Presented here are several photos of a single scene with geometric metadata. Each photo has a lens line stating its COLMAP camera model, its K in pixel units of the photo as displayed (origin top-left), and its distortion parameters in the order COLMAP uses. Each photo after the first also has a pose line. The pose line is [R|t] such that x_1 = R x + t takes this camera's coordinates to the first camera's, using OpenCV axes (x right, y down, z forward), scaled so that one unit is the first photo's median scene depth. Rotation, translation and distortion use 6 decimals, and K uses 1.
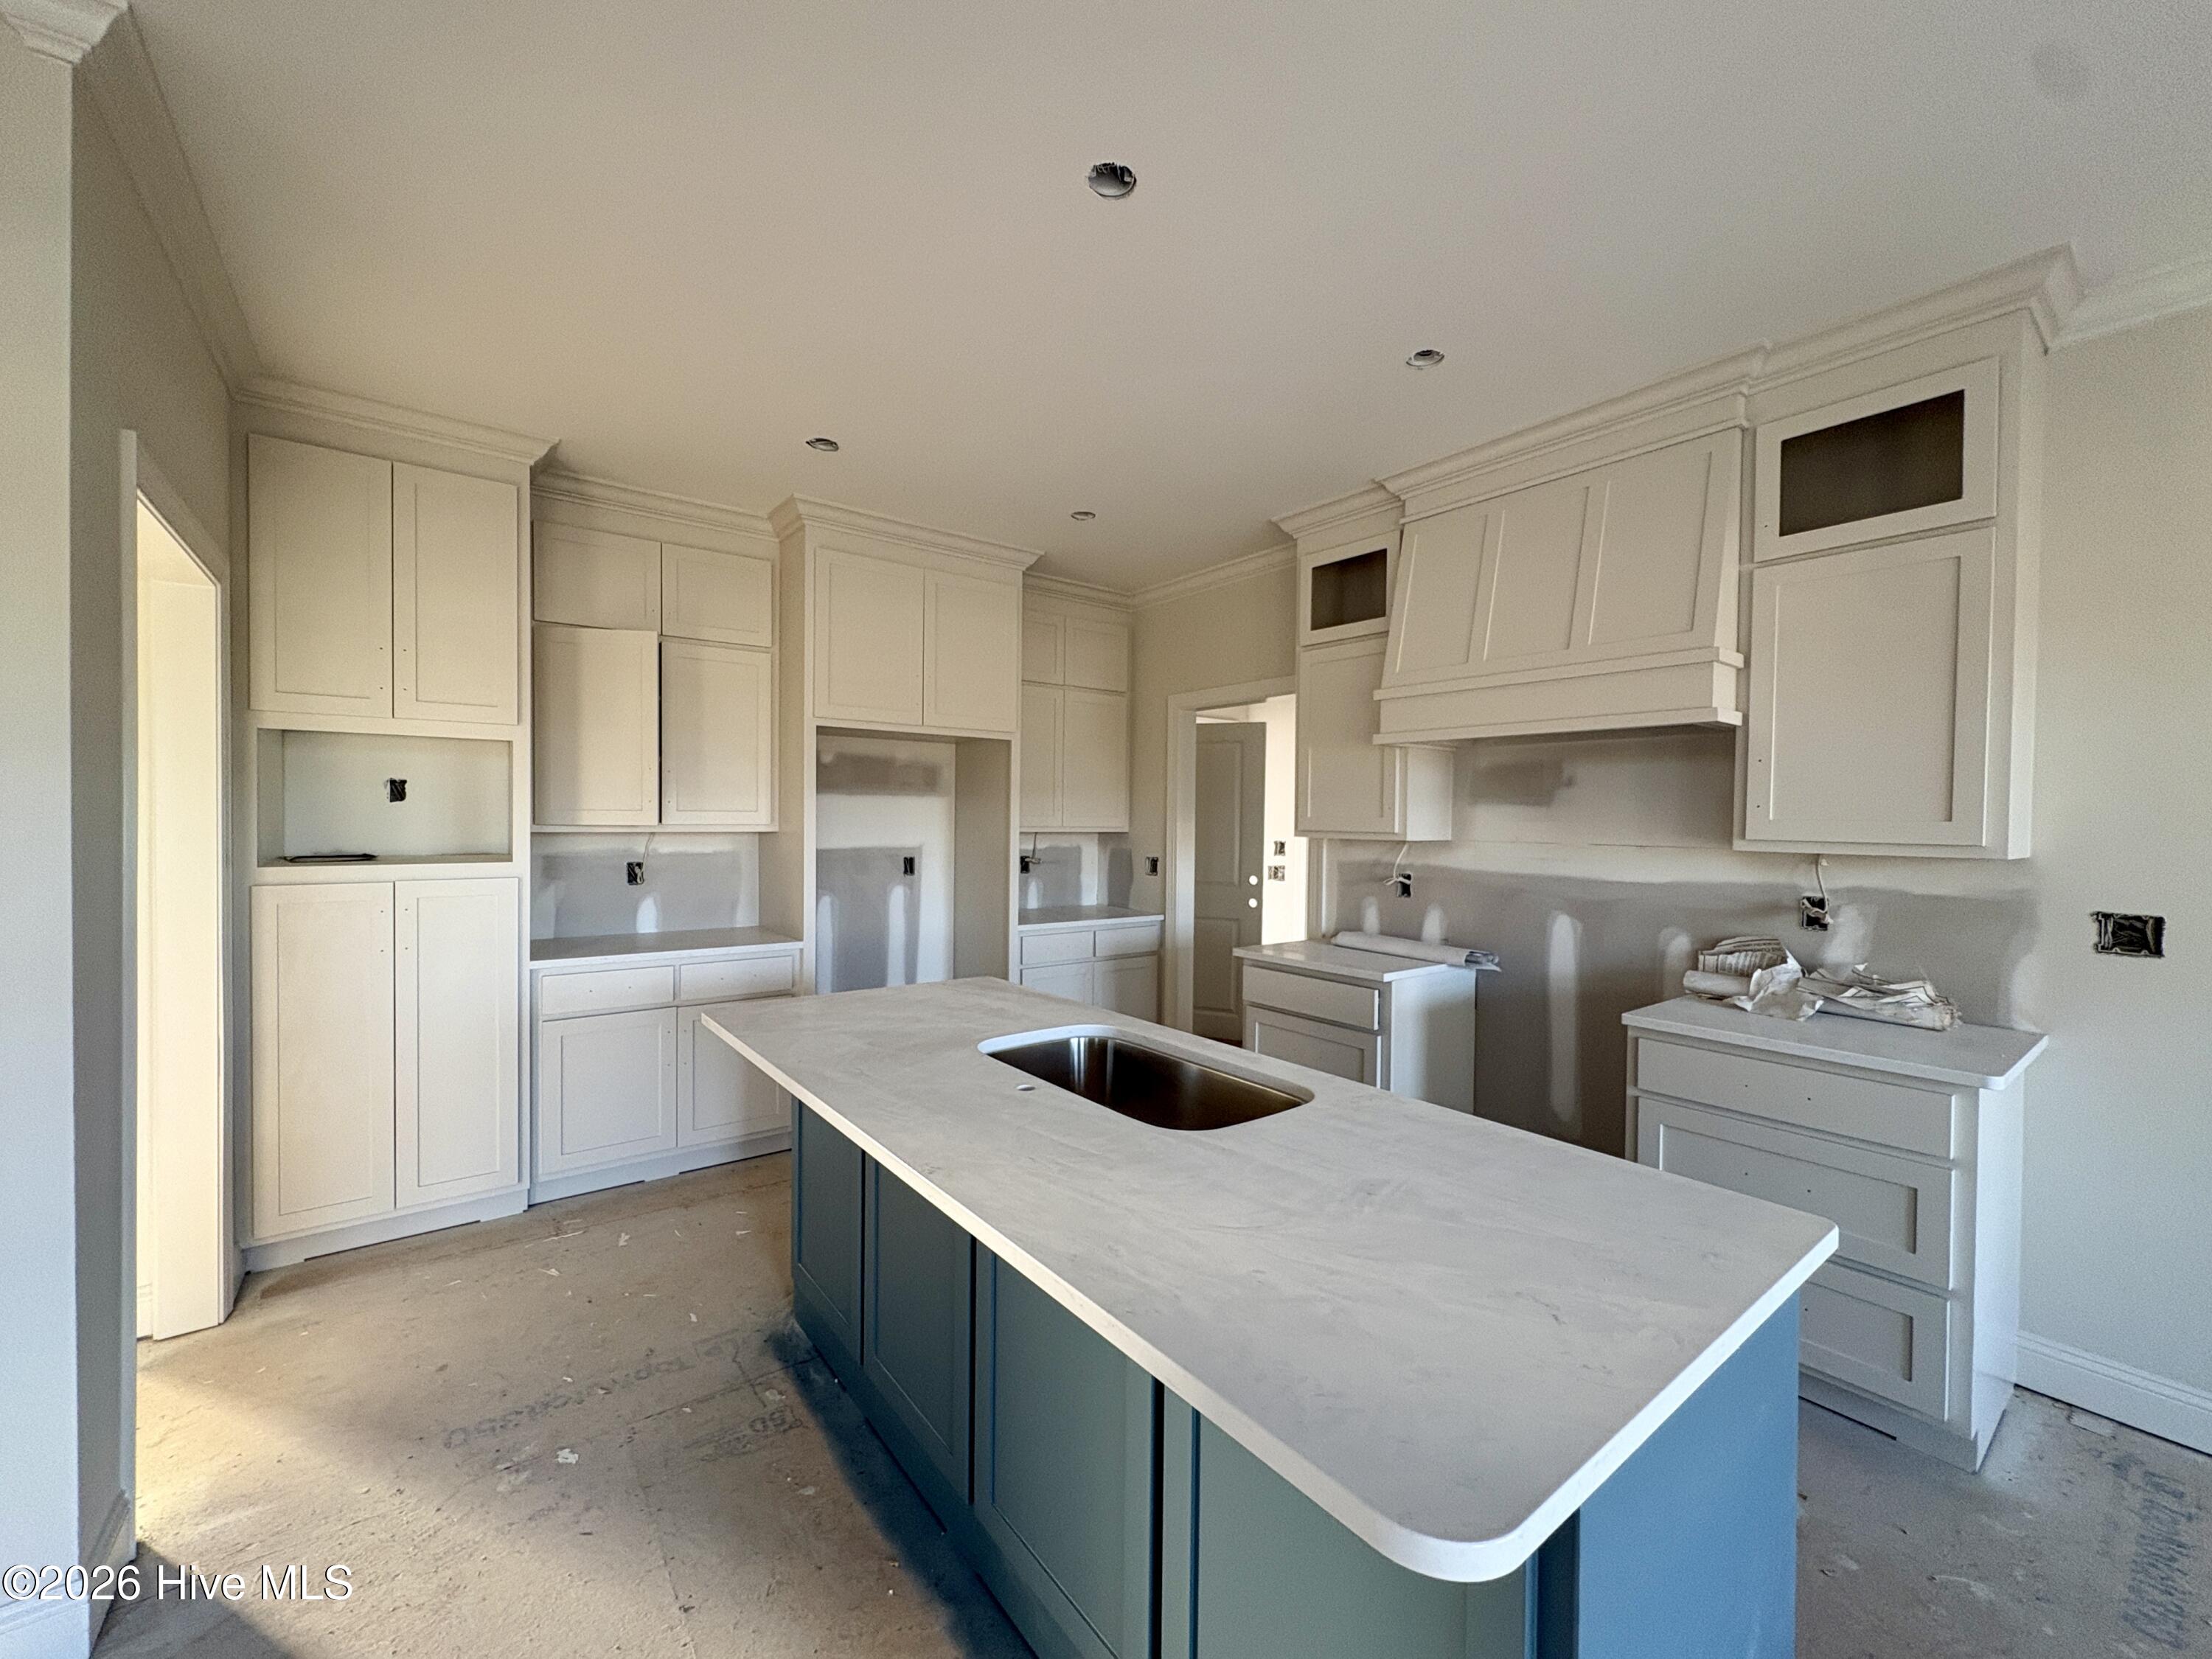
lens RADIAL K [[877.0, 0, 1107.7], [0, 877.0, 830.9], [0, 0, 1]] dist [0.000293, 0.000332]
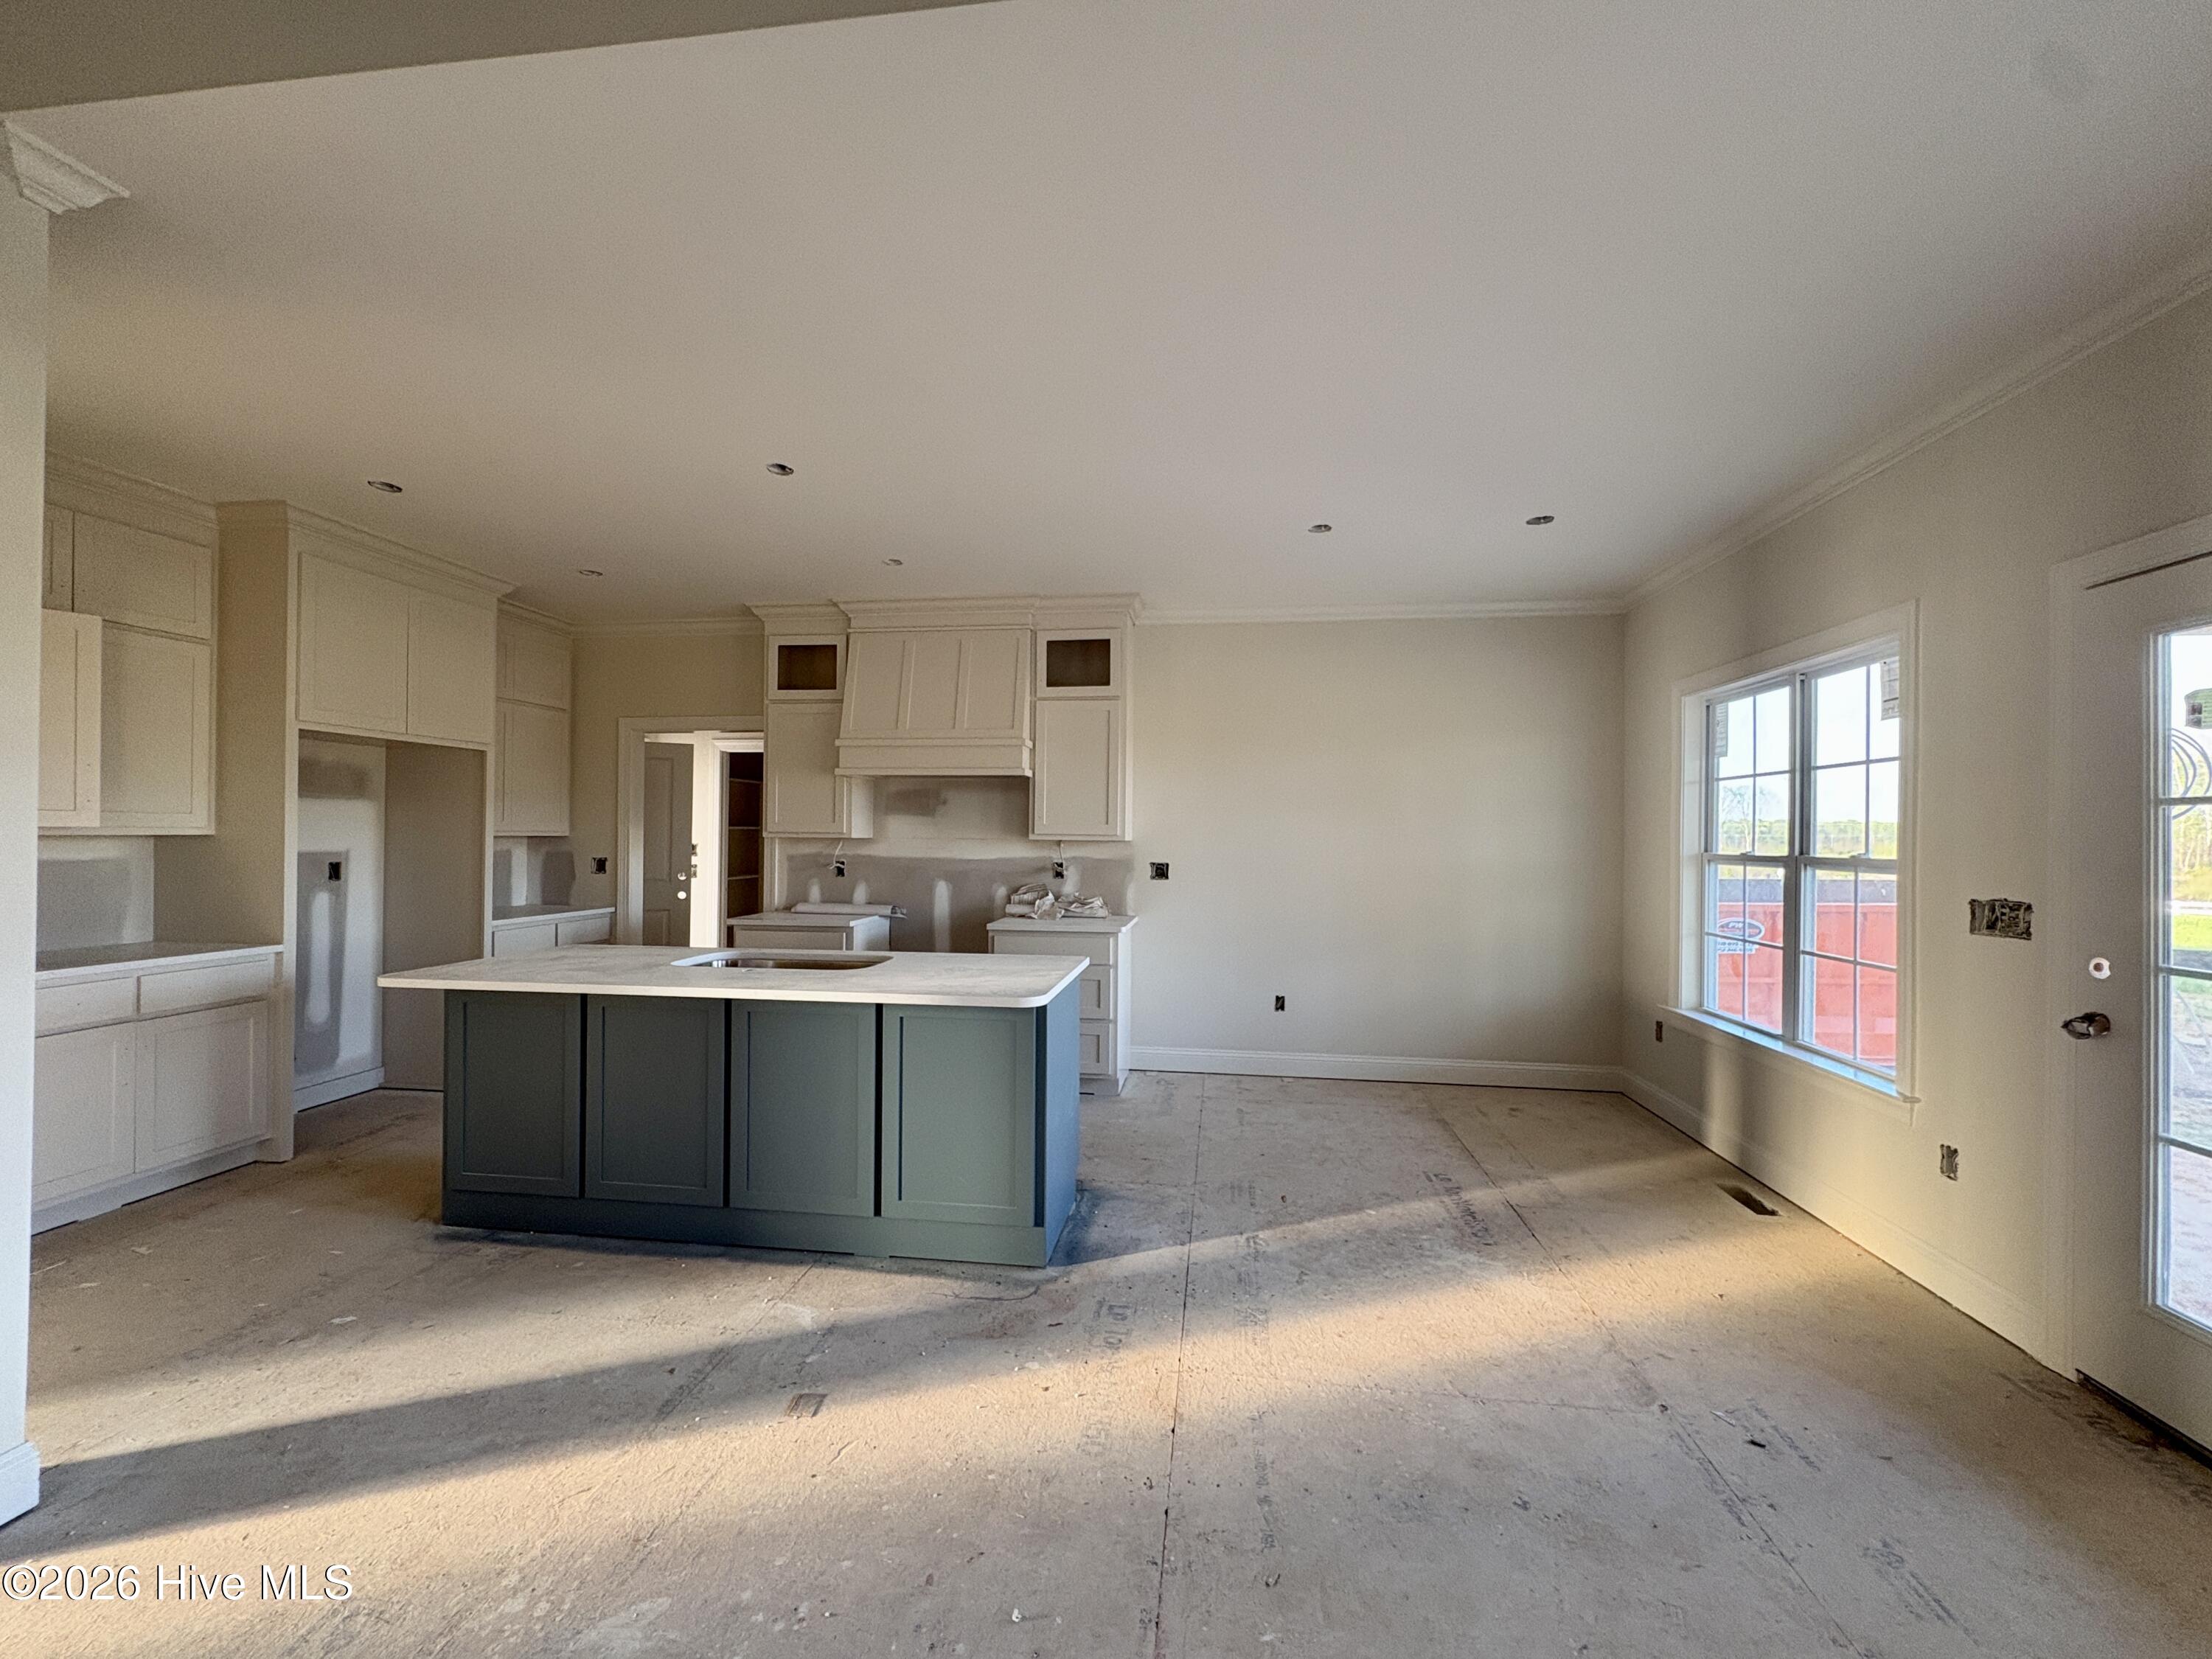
lens RADIAL K [[877.0, 0, 1107.2], [0, 877.0, 831.5], [0, 0, 1]] dist [0.000293, 0.000332]
pose [[0.708476, -0.001793, 0.705733, -0.468789], [0.009370, 0.999933, -0.006866, 0.016250], [-0.705673, 0.011477, 0.708445, -0.443612]]
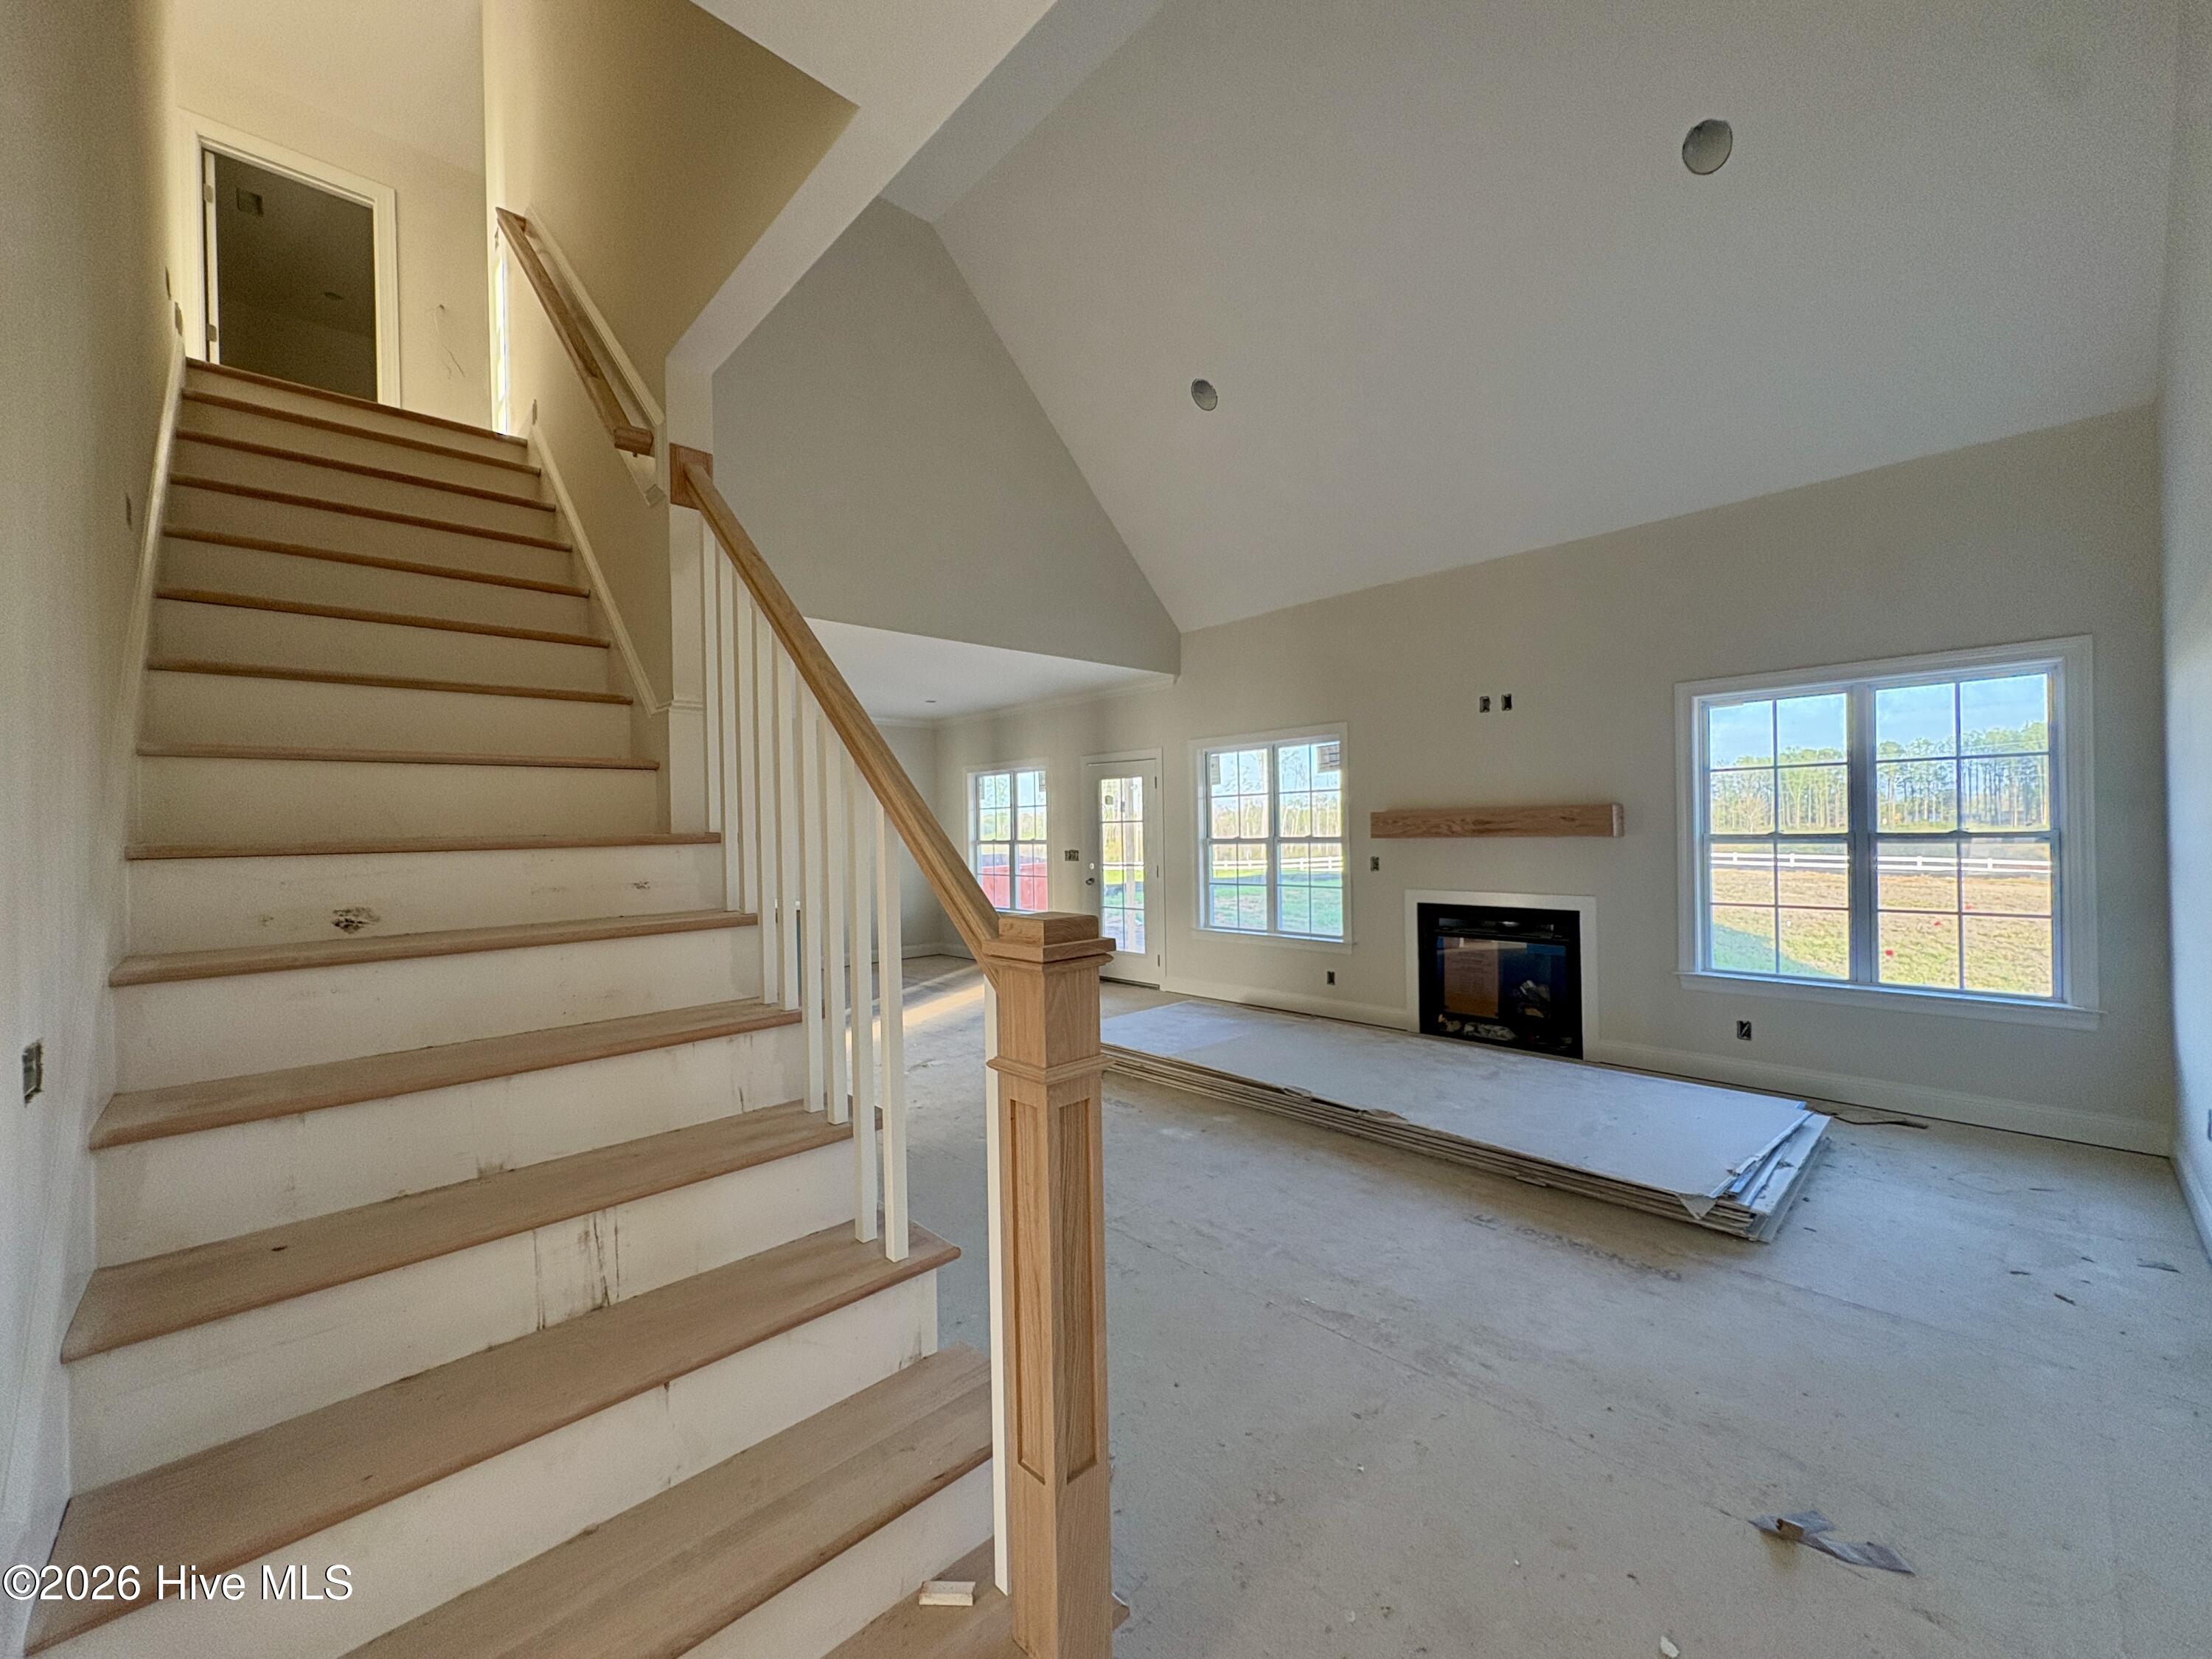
lens RADIAL K [[877.0, 0, 1109.4], [0, 877.0, 829.5], [0, 0, 1]] dist [0.000293, 0.000332]
pose [[-0.104989, -0.009502, 0.994428, -2.120137], [0.032372, 0.999392, 0.012967, -0.016278], [-0.993946, 0.033553, -0.104618, -0.276362]]
